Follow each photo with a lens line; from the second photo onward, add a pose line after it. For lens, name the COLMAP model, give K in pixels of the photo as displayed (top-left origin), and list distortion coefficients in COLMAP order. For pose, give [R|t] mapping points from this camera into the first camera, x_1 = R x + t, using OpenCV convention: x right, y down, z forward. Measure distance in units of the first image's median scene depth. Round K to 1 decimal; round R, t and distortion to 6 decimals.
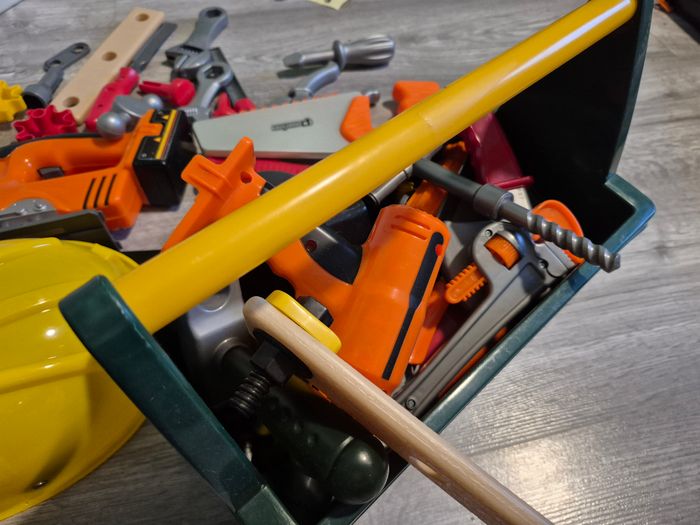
lens RADIAL K [[501.2, 0, 348.5], [0, 501.2, 257.0], [0, 0, 1]] dist [0.070598, -0.091115]
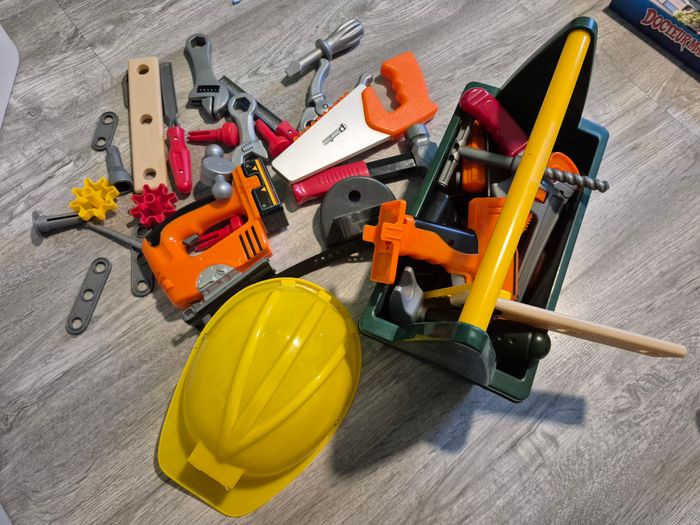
lens RADIAL K [[501.2, 0, 348.5], [0, 501.2, 257.0], [0, 0, 1]] dist [0.070598, -0.091115]
pose [[0.916835, -0.382337, 0.115031, -0.354661], [0.338279, 0.896892, 0.284872, -0.339109], [-0.212087, -0.222268, 0.951639, -0.330567]]
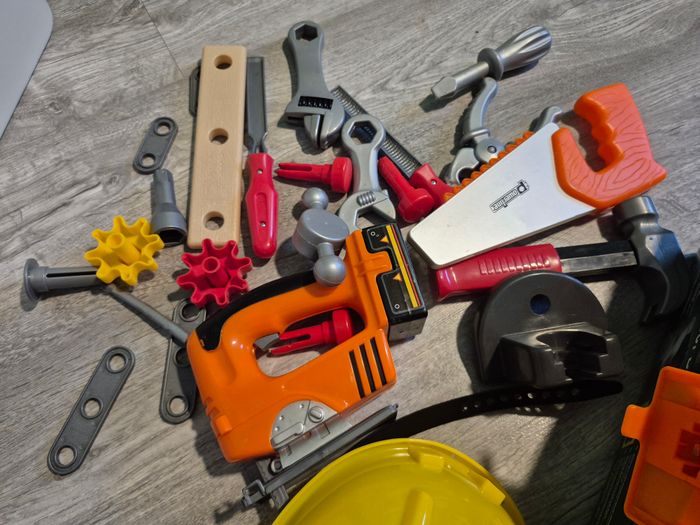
lens RADIAL K [[509.4, 0, 350.0], [0, 509.4, 262.5], [0, 0, 1]] dist [0.067747, -0.106085]
pose [[0.964571, -0.249328, 0.086240, -0.465865], [0.222158, 0.943930, 0.244217, -0.426242], [-0.142295, -0.216406, 0.965878, 0.202143]]
